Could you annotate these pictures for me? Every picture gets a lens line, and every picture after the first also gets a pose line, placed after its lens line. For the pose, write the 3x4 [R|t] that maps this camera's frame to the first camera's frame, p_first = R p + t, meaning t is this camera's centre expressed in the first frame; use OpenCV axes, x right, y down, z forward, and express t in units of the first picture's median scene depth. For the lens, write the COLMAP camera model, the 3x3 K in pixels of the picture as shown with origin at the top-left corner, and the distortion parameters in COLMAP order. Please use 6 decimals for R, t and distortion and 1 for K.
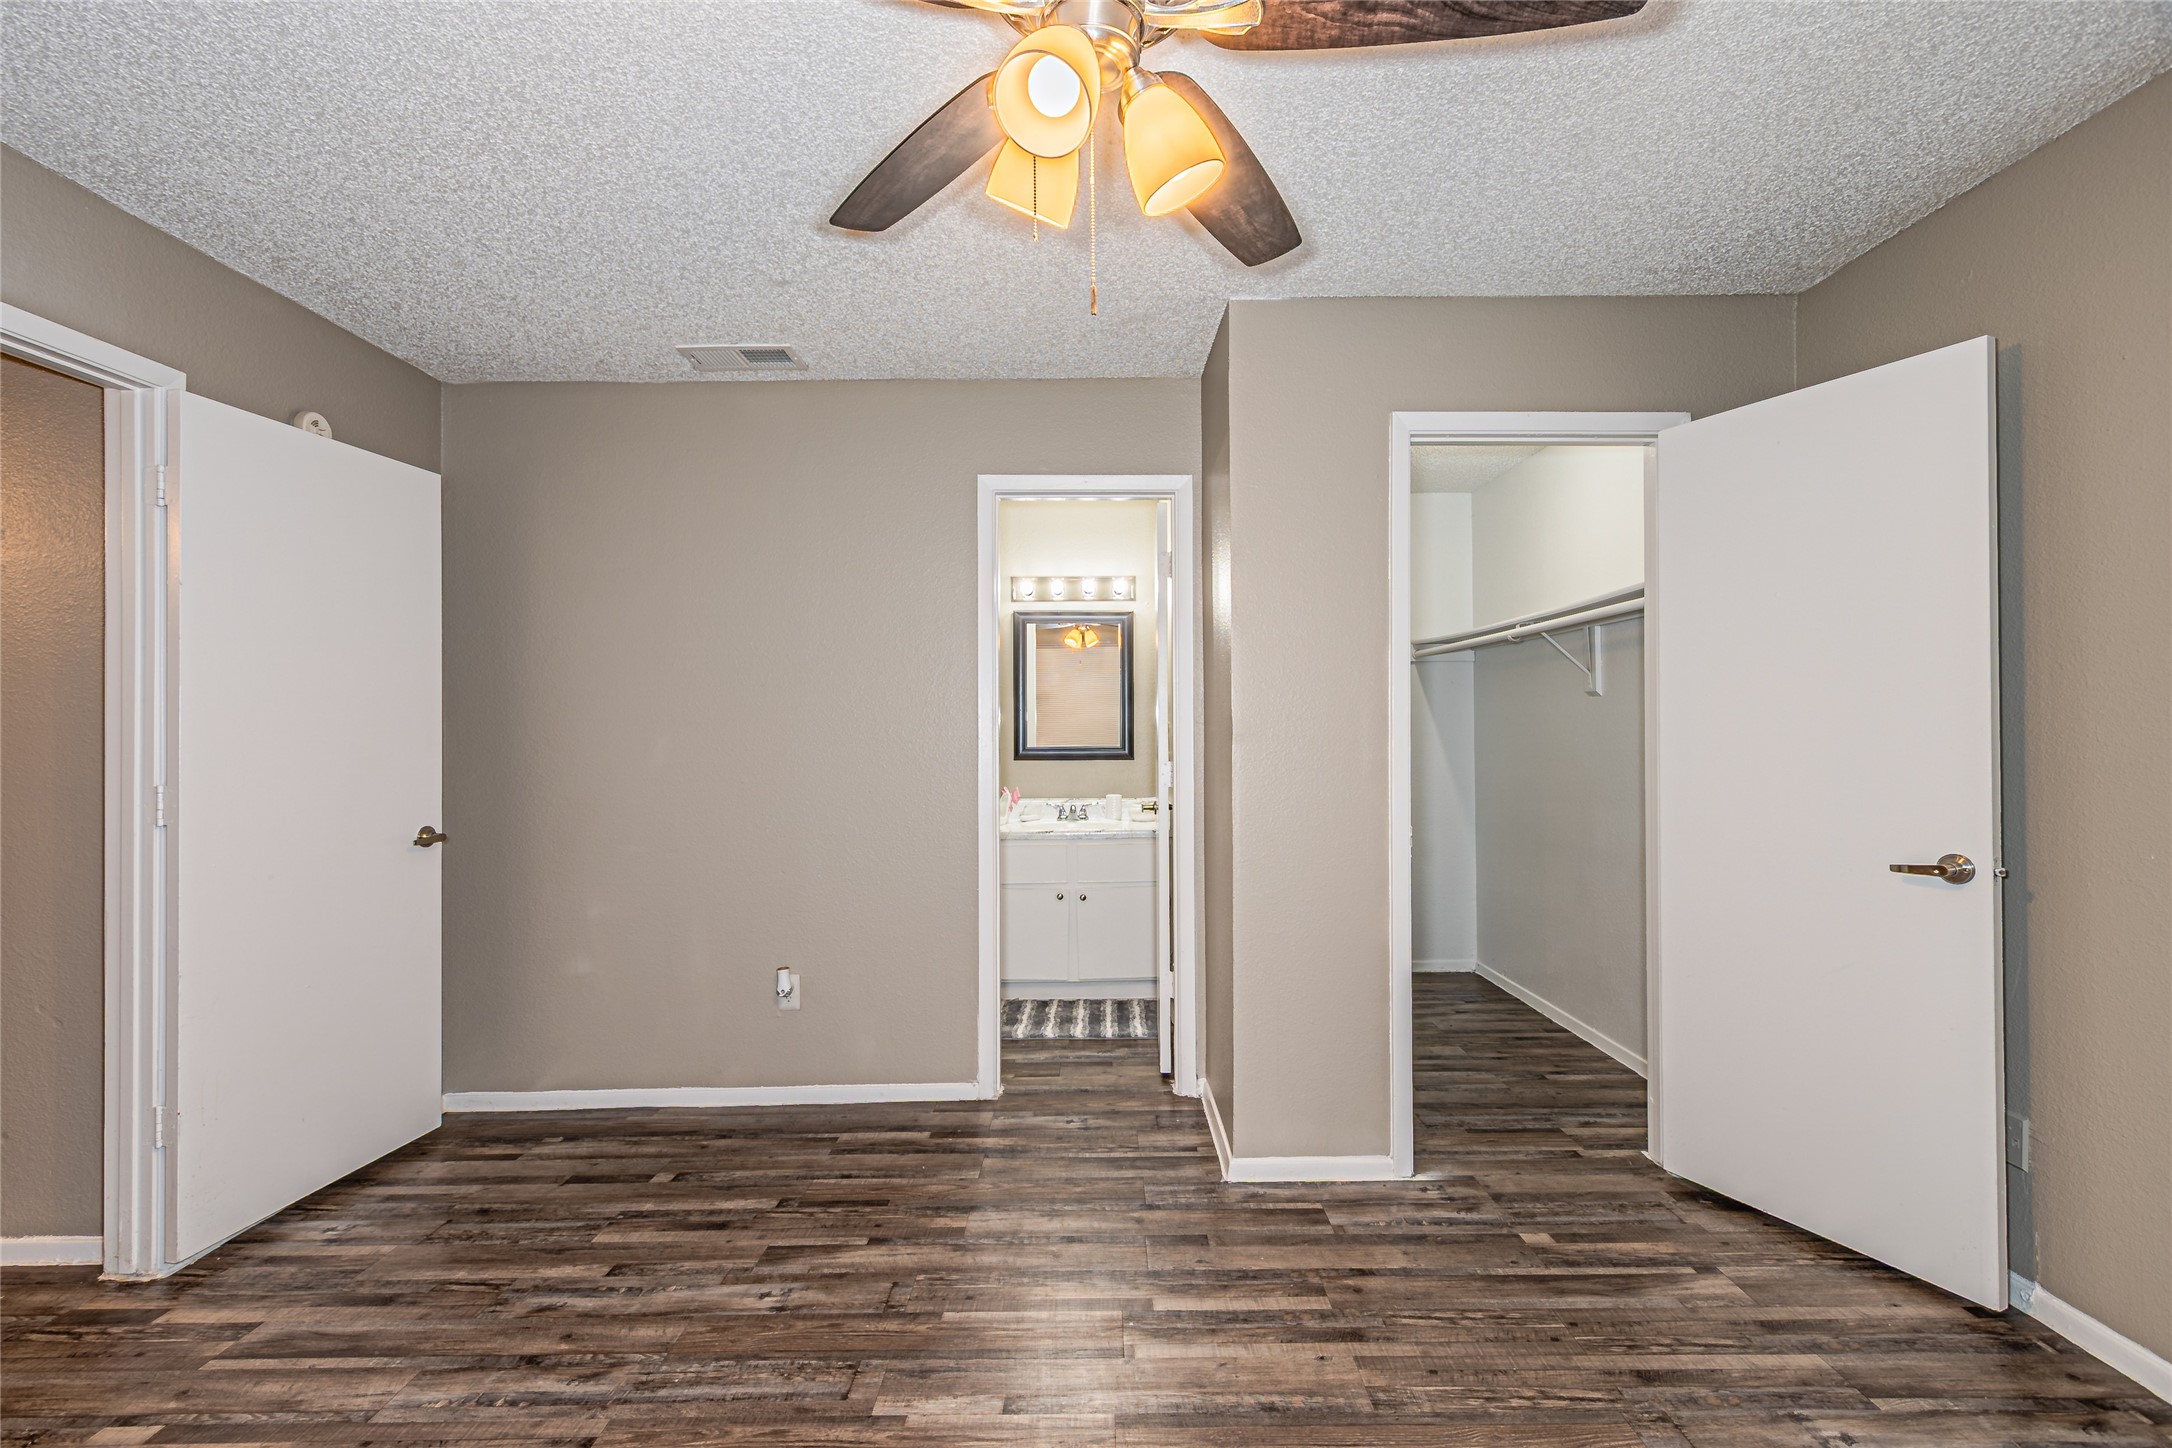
lens RADIAL K [[931.9, 0, 1086.0], [0, 931.9, 724.0], [0, 0, 1]] dist [-0.001047, 0.000105]
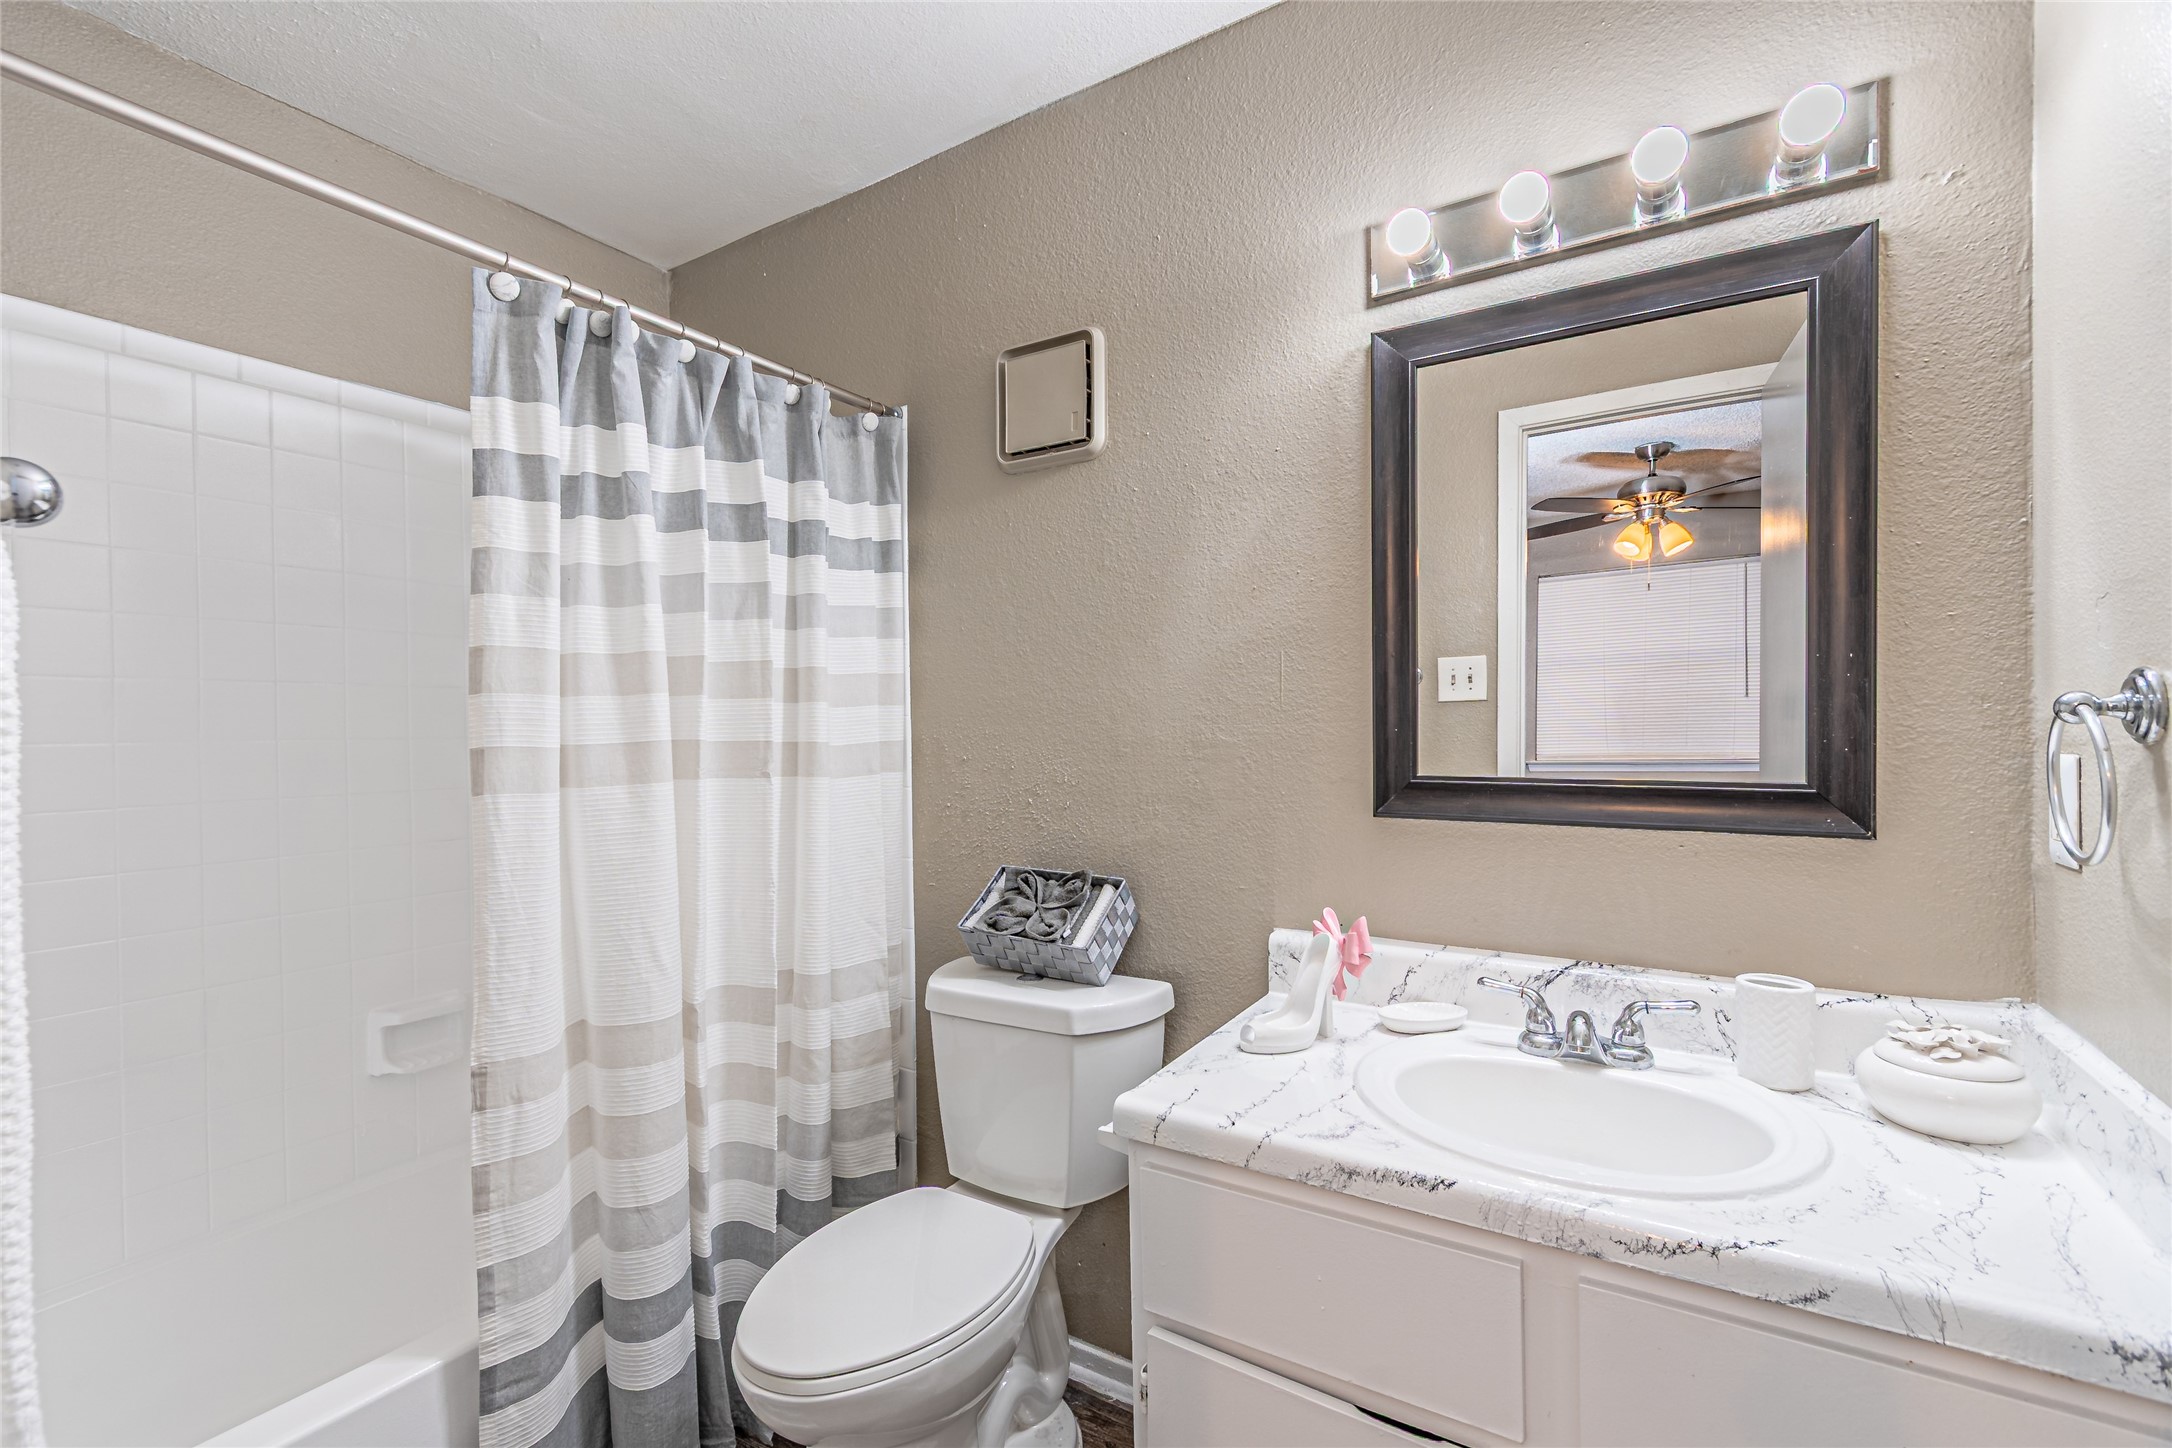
lens RADIAL K [[931.9, 0, 1086.0], [0, 931.9, 724.0], [0, 0, 1]] dist [-0.001047, 0.000105]
pose [[0.848163, 0.000285, -0.529735, 0.005652], [0.005146, 0.999948, 0.008776, 0.005145], [0.529711, -0.010169, 0.848117, 0.686061]]
